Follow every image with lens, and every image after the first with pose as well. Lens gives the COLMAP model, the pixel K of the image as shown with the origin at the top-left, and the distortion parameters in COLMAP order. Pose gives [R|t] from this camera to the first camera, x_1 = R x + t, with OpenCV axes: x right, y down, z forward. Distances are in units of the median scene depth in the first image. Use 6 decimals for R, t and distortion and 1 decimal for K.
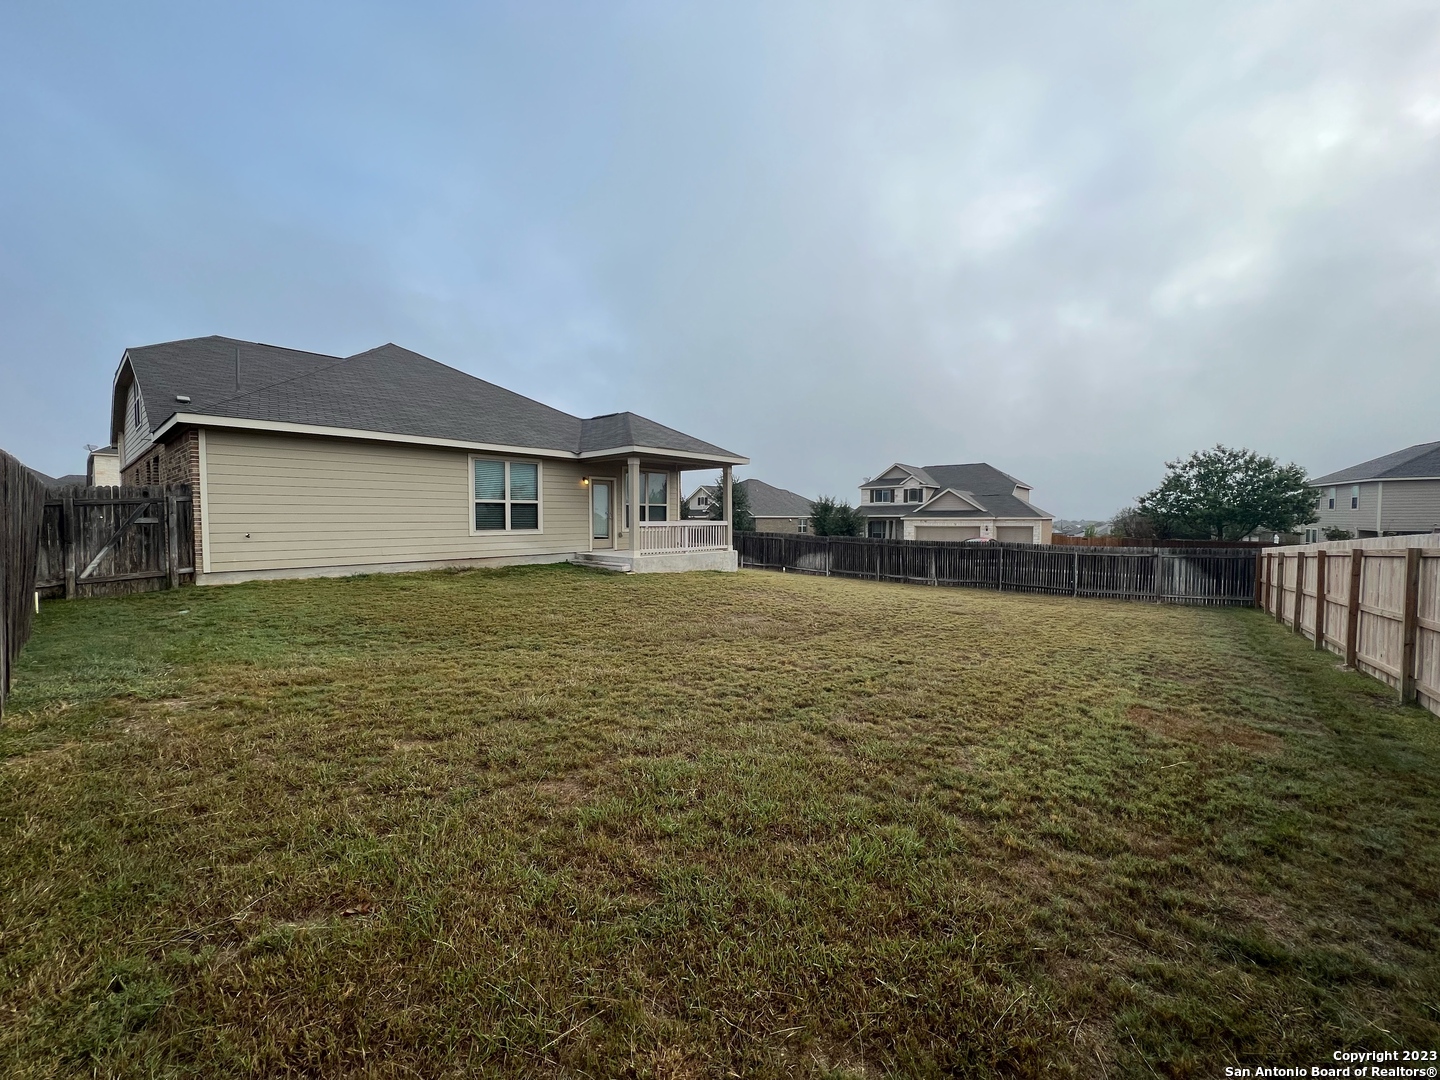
lens RADIAL K [[571.4, 0, 720.0], [0, 571.4, 540.0], [0, 0, 1]] dist [-0.000254, -0.000257]
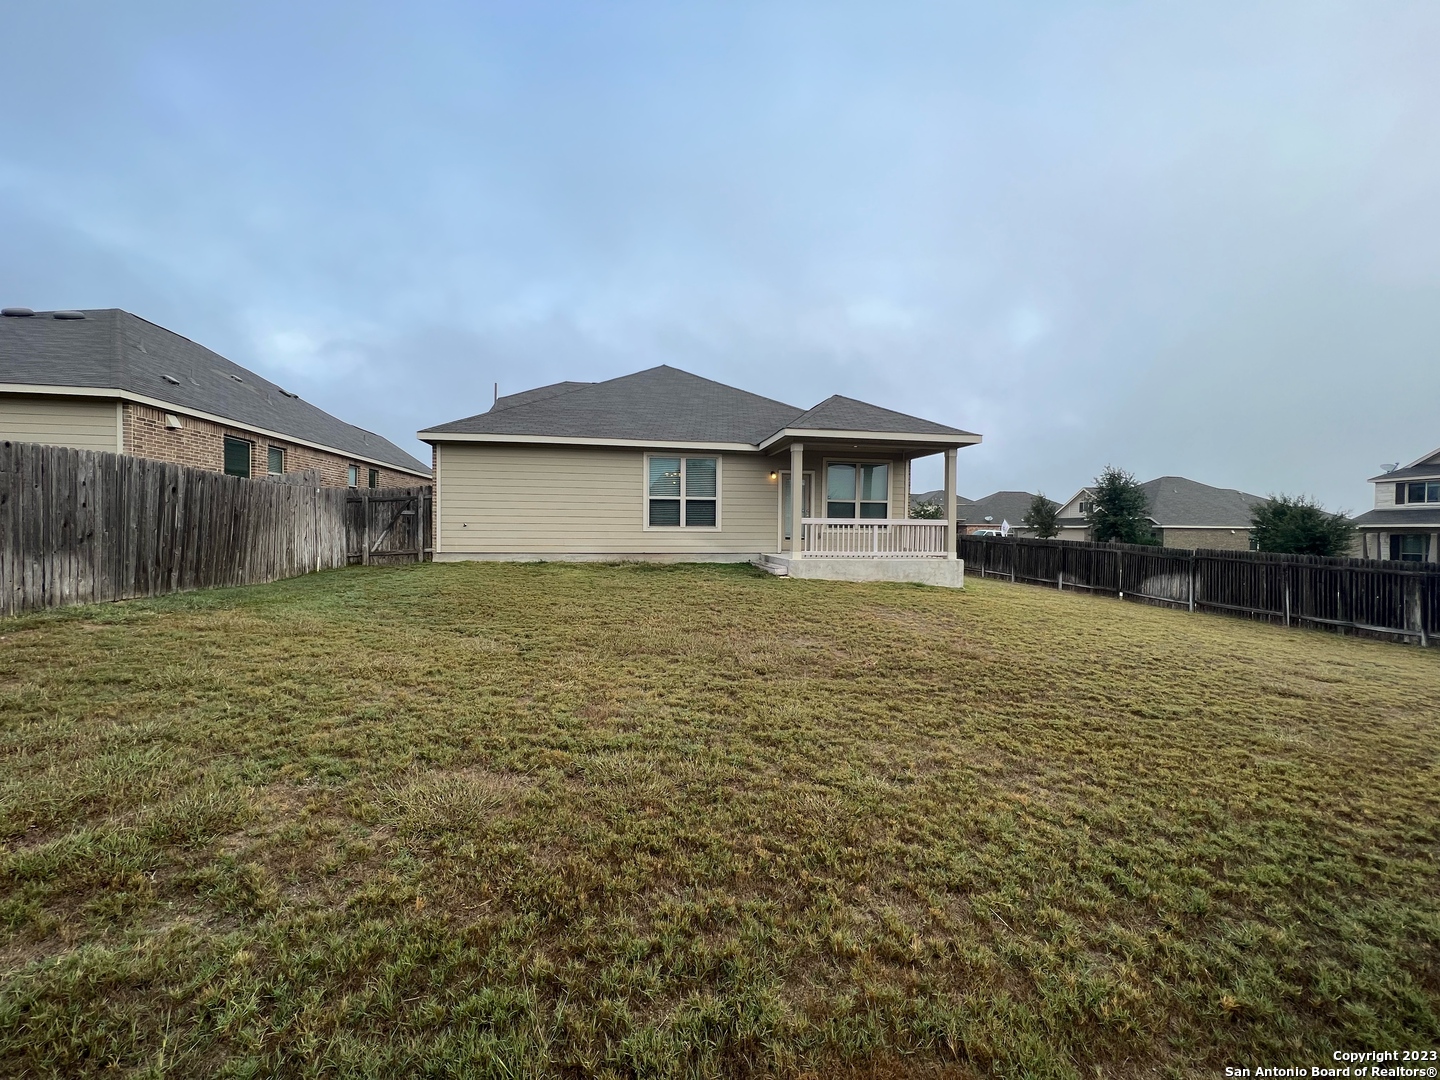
lens RADIAL K [[571.4, 0, 720.0], [0, 571.4, 540.0], [0, 0, 1]] dist [-0.000254, -0.000257]
pose [[0.779372, 0.019883, -0.626246, 0.302867], [-0.034061, 0.999363, -0.010660, 0.014217], [0.625635, 0.029639, 0.779552, 0.262332]]
